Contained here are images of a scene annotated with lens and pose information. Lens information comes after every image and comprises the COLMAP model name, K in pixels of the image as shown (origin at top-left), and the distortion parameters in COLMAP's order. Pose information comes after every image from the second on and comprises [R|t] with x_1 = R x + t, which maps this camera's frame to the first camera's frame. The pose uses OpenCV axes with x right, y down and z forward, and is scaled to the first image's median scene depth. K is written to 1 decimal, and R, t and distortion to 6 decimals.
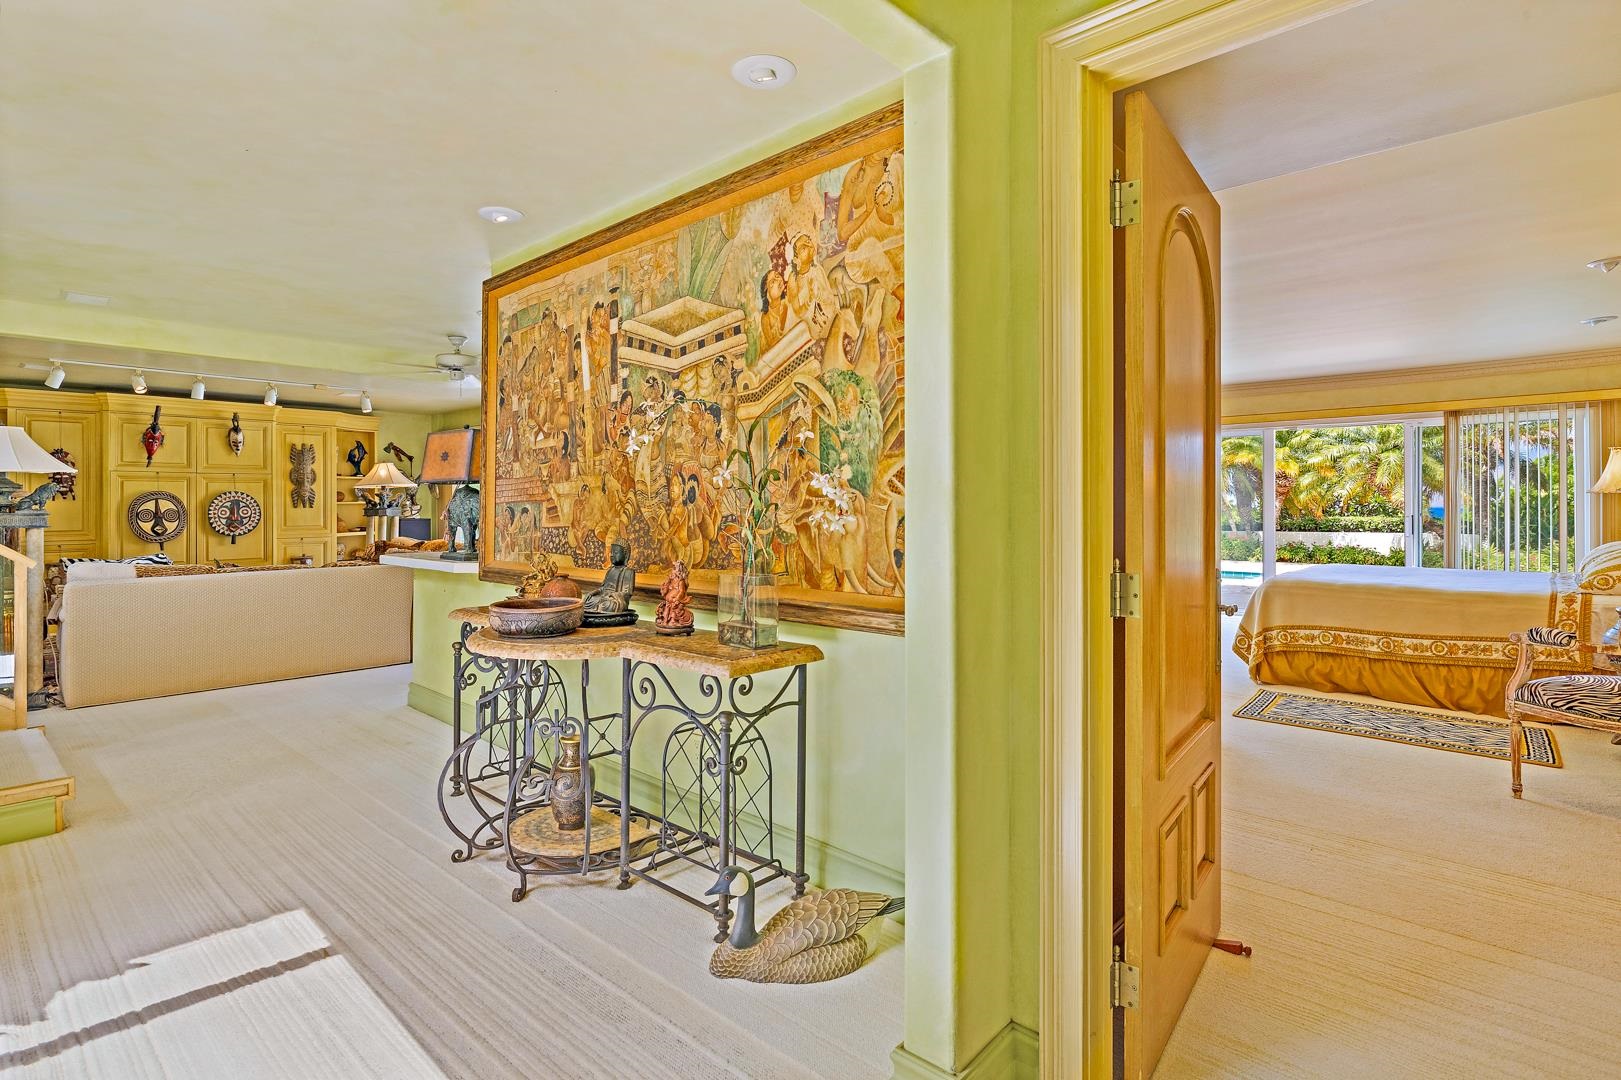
lens RADIAL K [[745.8, 0, 801.2], [0, 745.8, 503.2], [0, 0, 1]] dist [-0.000218, 0.000072]
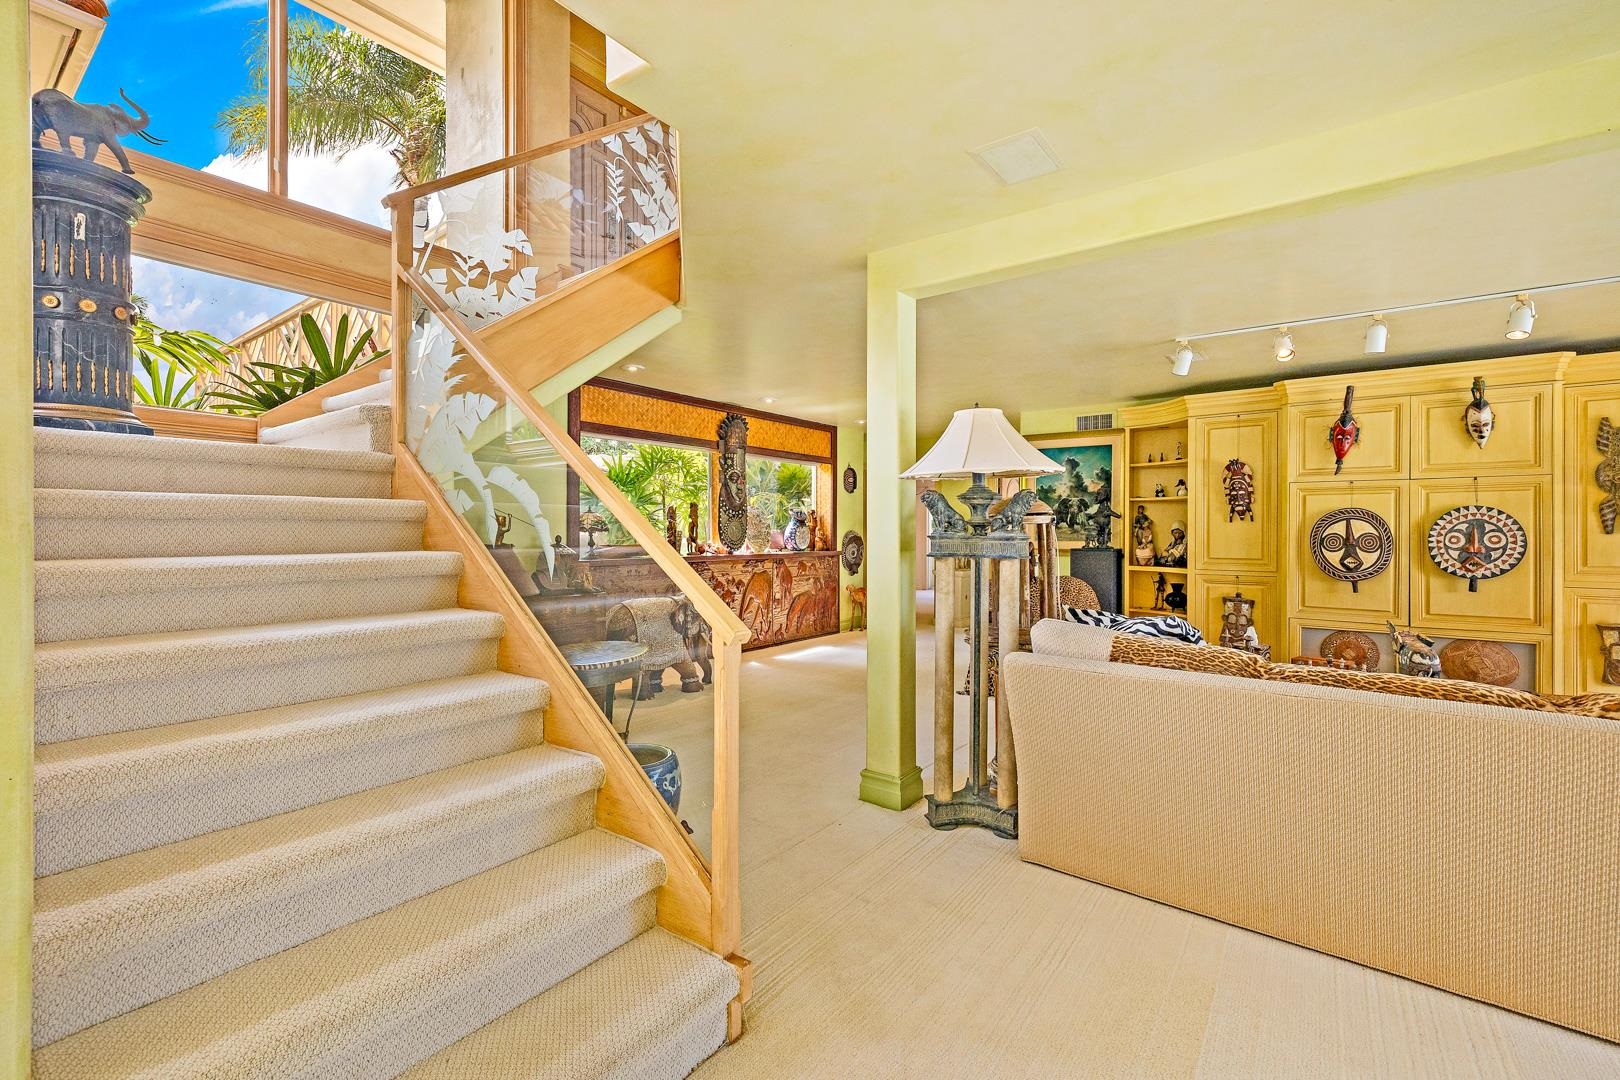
lens RADIAL K [[685.0, 0, 810.3], [0, 685.0, 533.1], [0, 0, 1]] dist [0.001062, 0.000158]
pose [[0.061356, 0.008047, -0.998083, -0.242044], [-0.002089, 0.999966, 0.007933, 0.003430], [0.998114, 0.001598, 0.061371, 0.441569]]
